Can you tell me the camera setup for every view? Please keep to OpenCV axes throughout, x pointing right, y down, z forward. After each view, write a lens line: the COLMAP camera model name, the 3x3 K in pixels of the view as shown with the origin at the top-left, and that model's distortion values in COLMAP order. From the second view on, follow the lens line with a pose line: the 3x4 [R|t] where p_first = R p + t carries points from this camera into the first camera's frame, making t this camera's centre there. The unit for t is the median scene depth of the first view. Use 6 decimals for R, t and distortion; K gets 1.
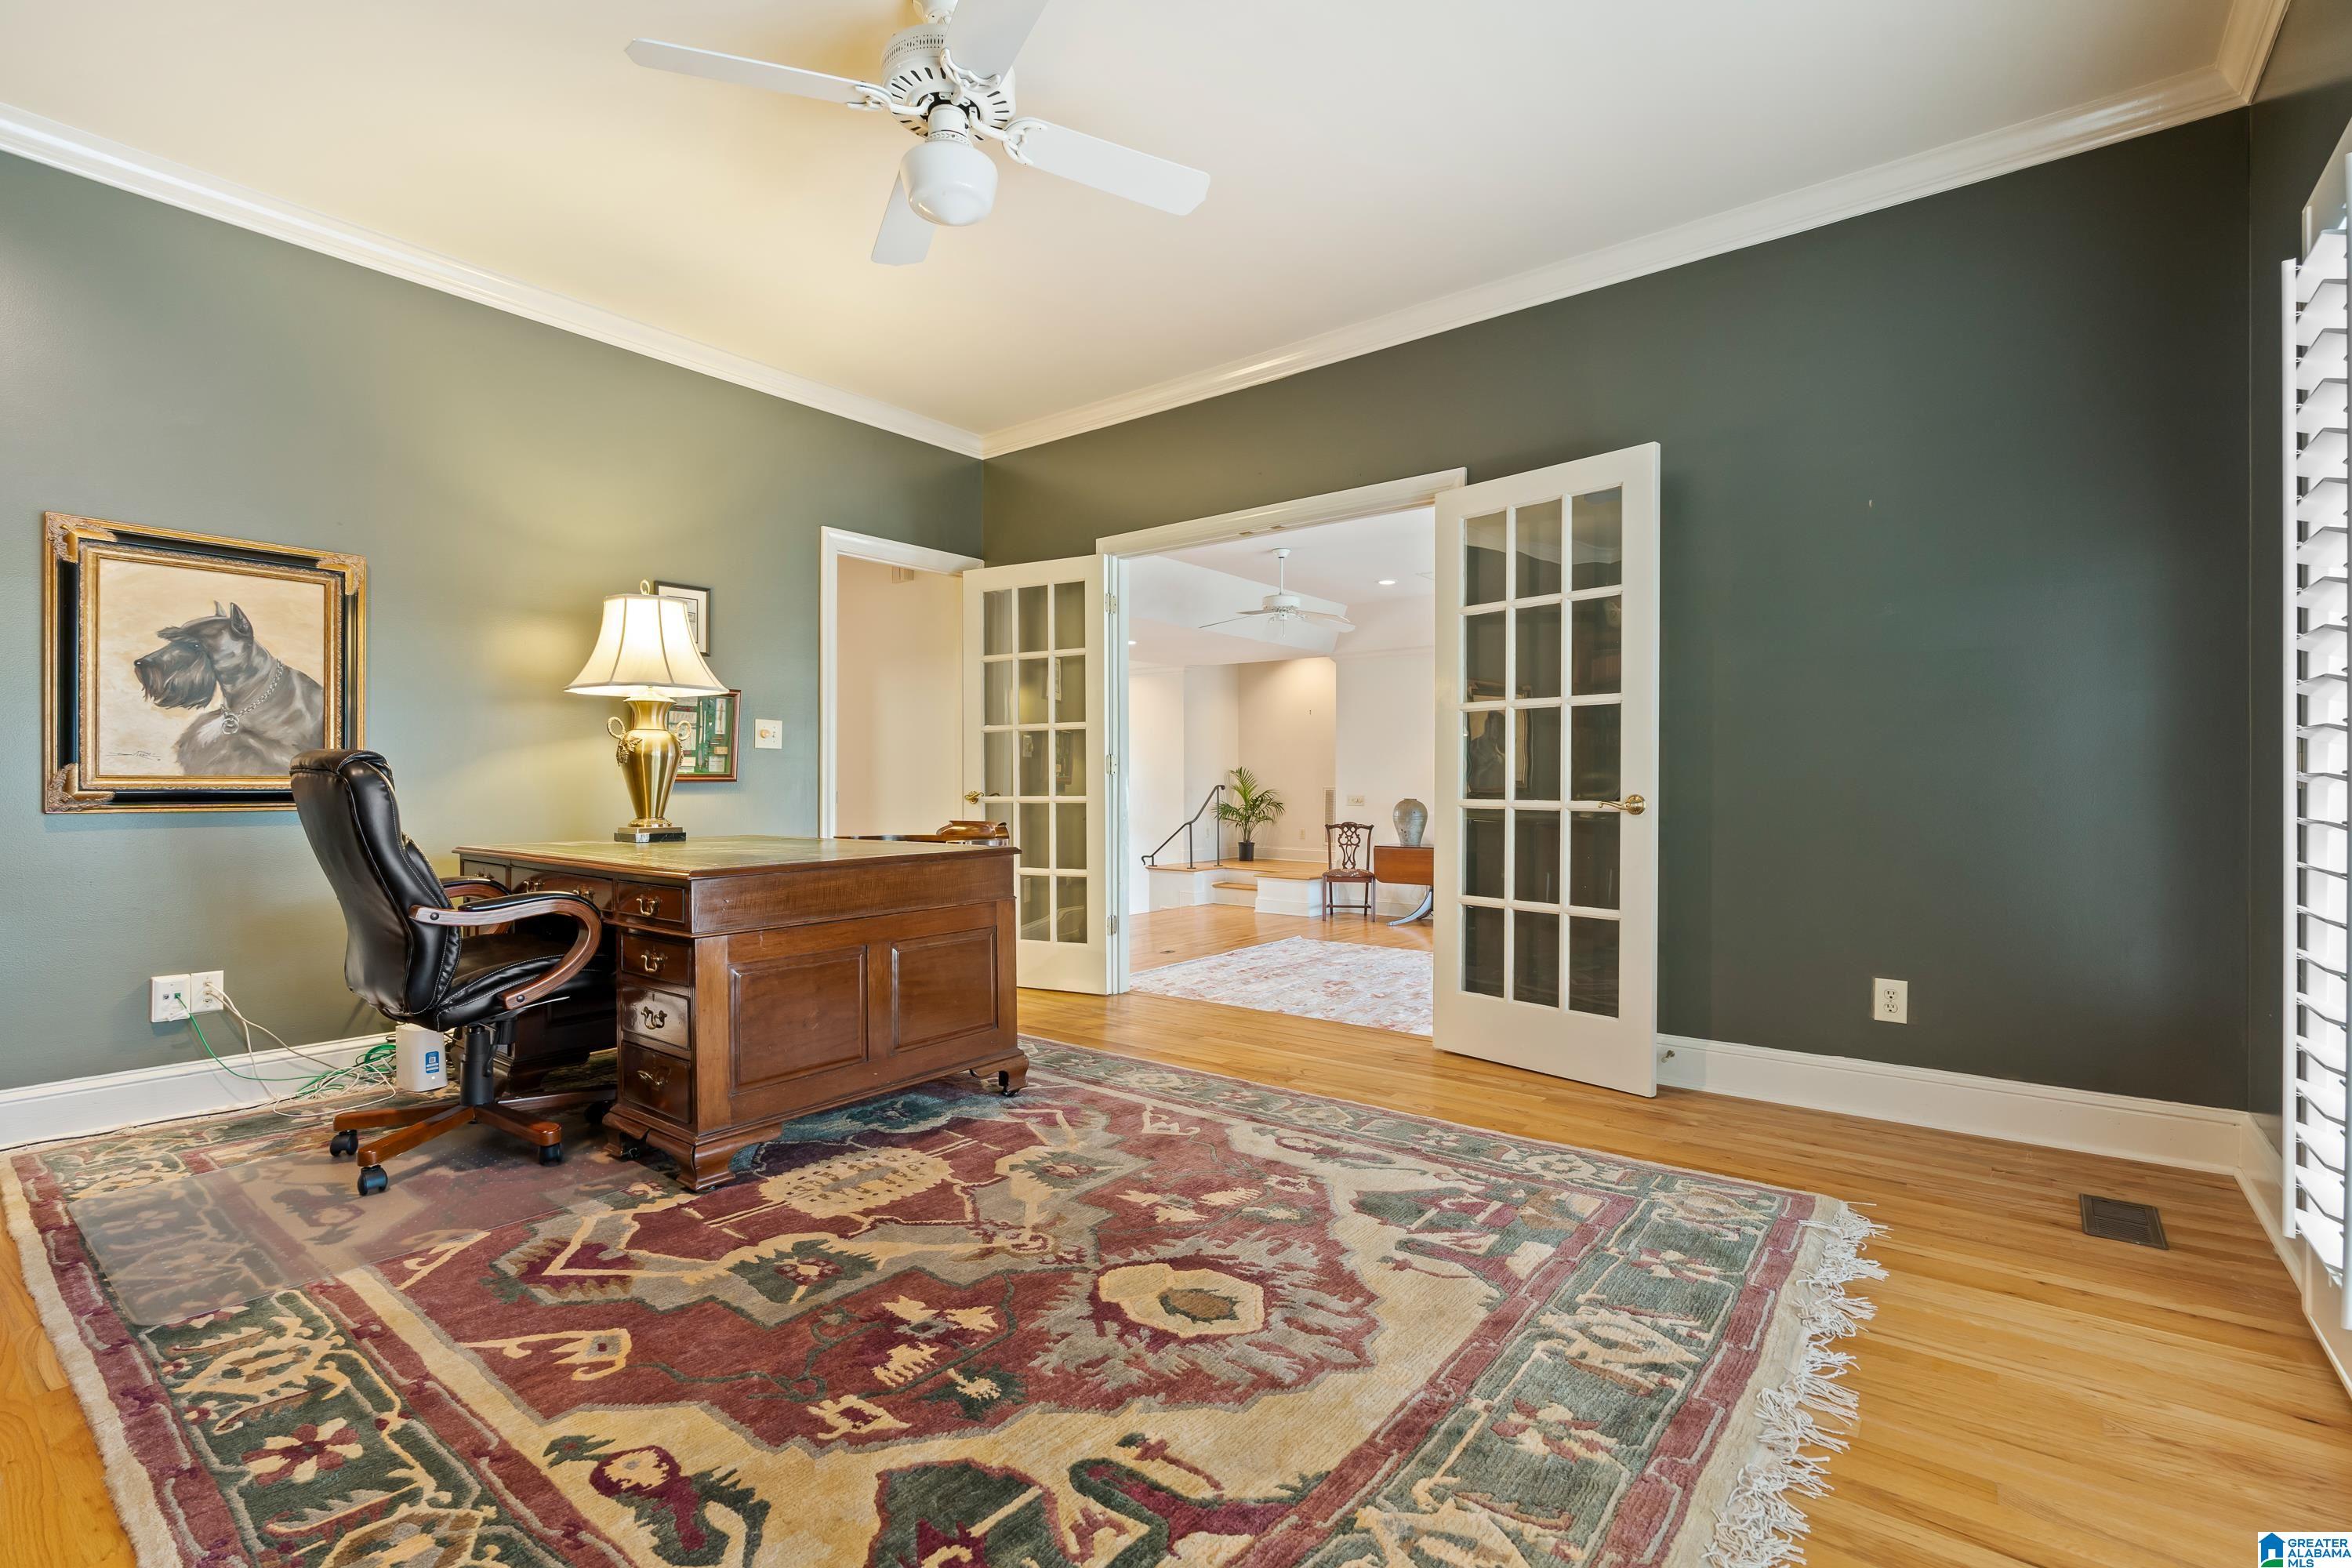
lens RADIAL K [[1073.7, 0, 1176.8], [0, 1073.7, 785.9], [0, 0, 1]] dist [-0.003649, 0.000261]
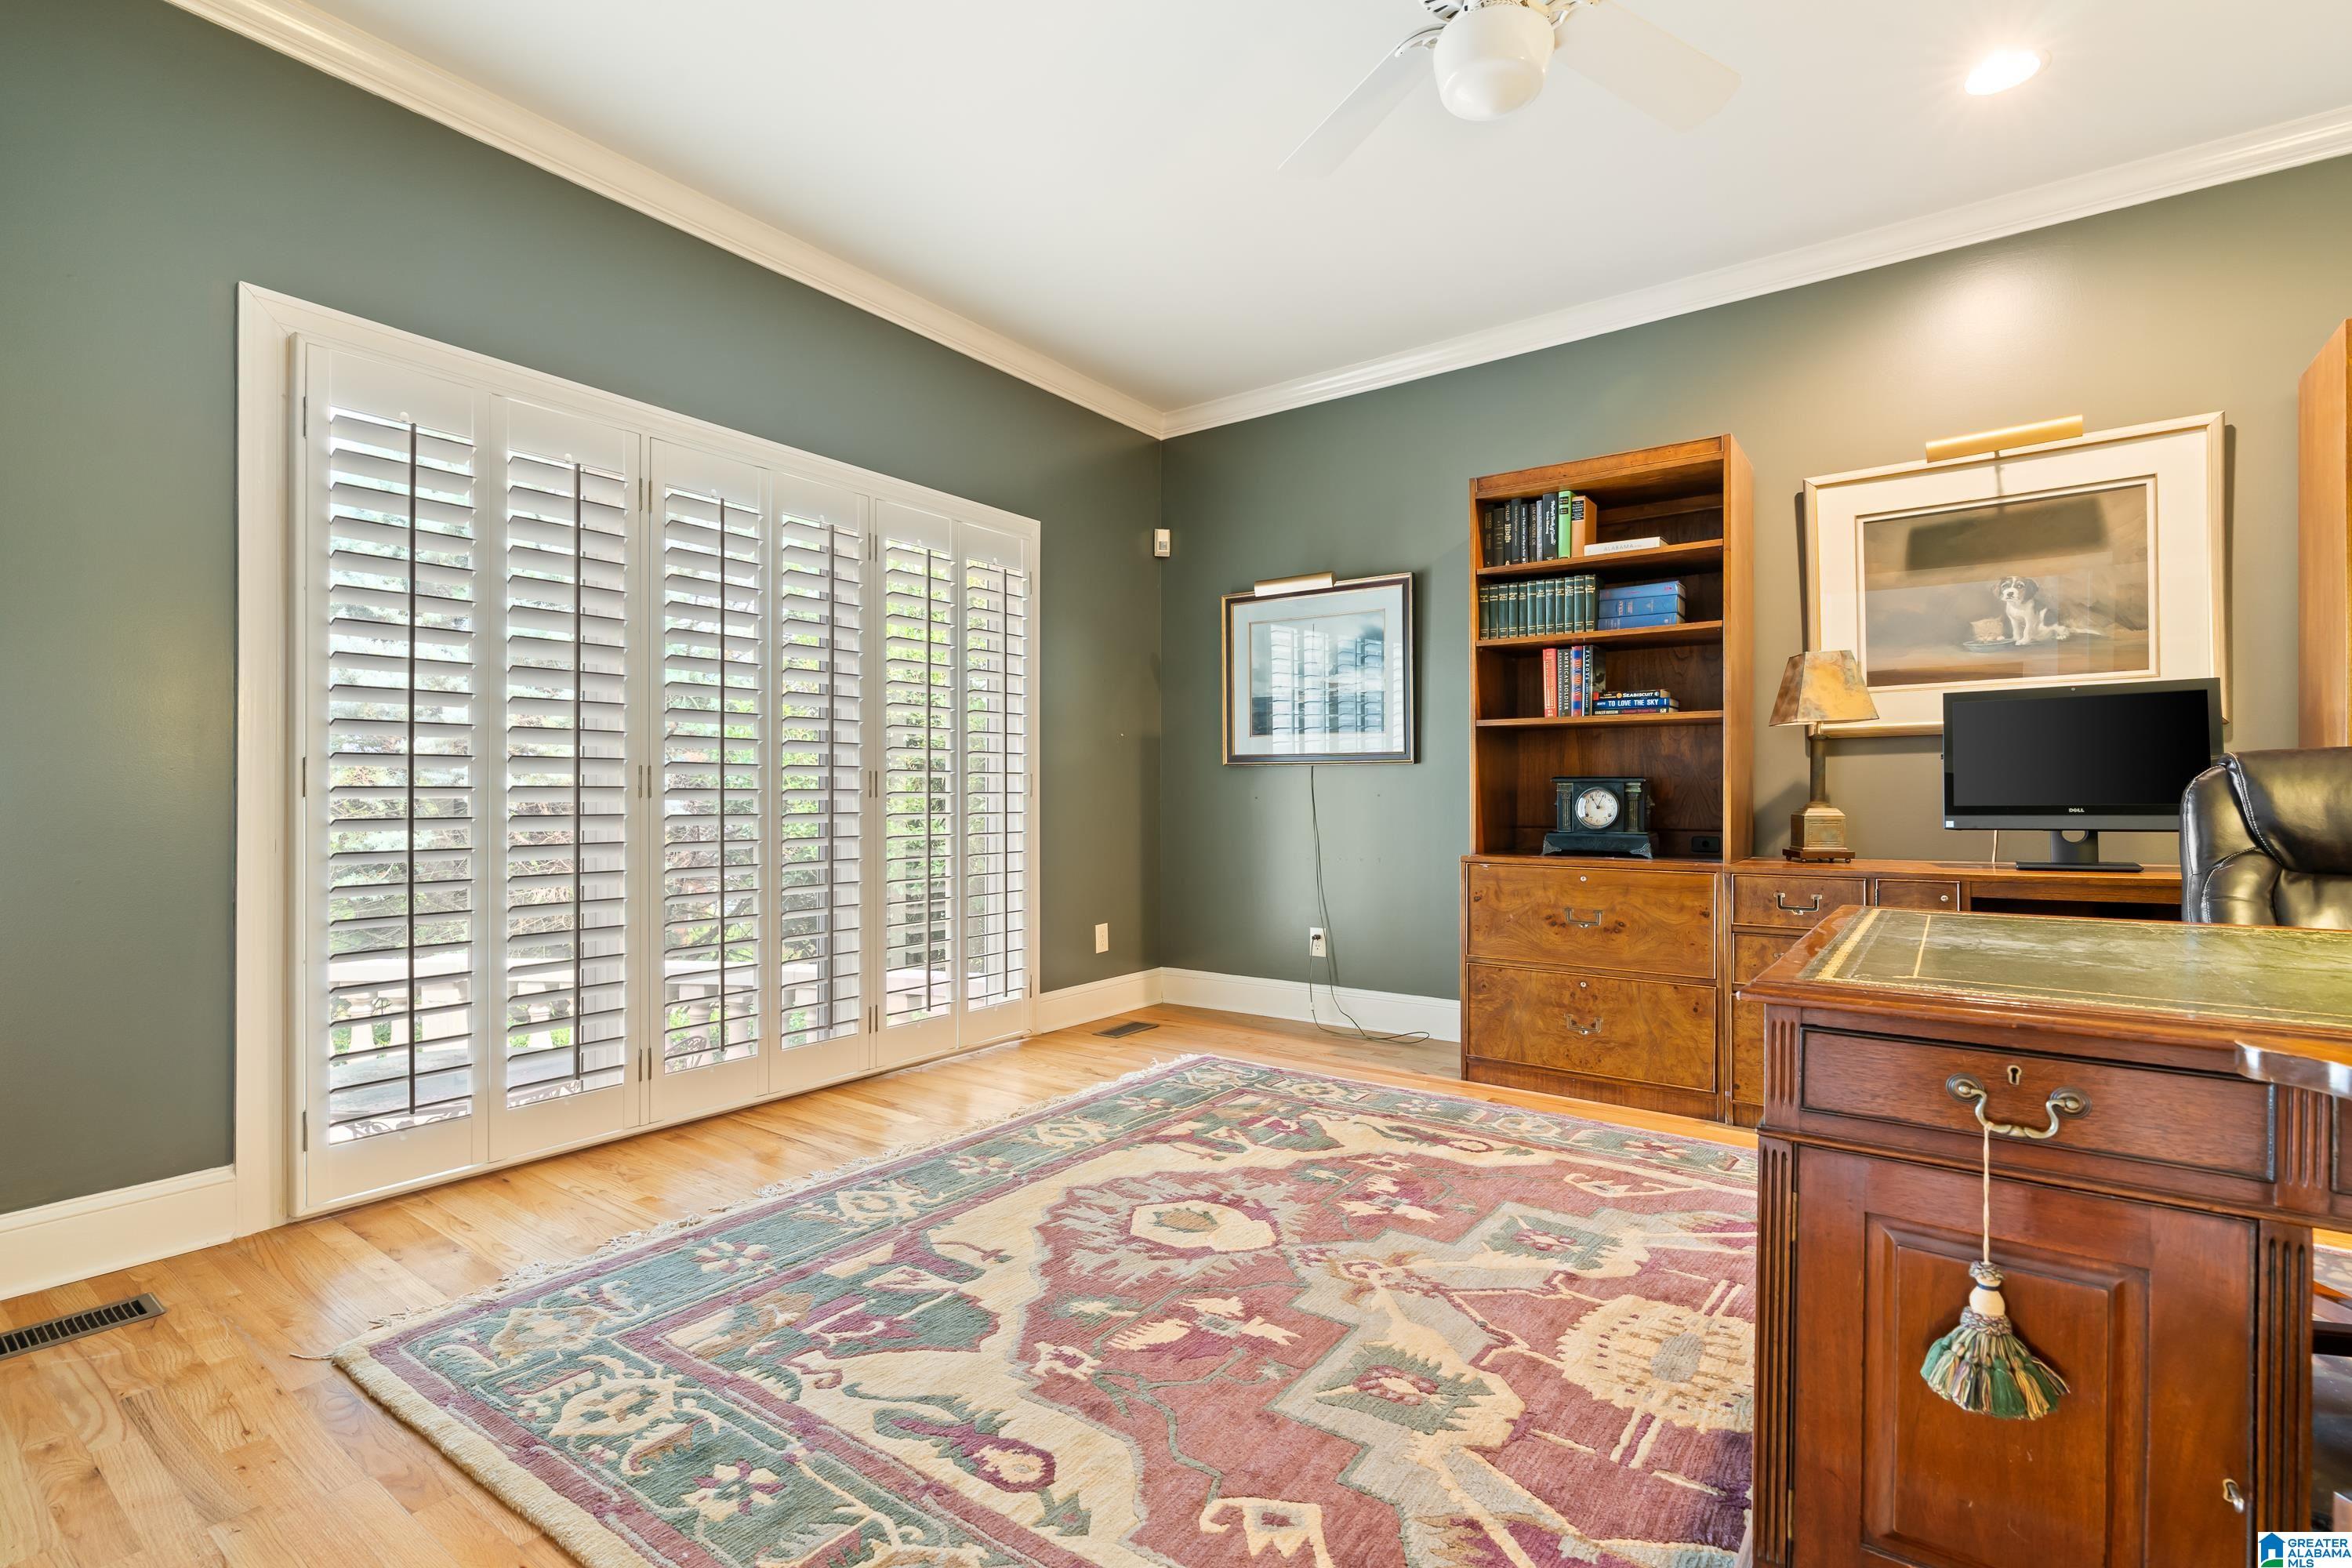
lens RADIAL K [[1073.7, 0, 1176.9], [0, 1073.7, 792.2], [0, 0, 1]] dist [-0.003649, 0.000261]
pose [[-0.999337, -0.001344, -0.036373, 0.069138], [-0.001376, 0.999999, 0.000845, -0.004071], [0.036371, 0.000895, -0.999338, 2.040952]]
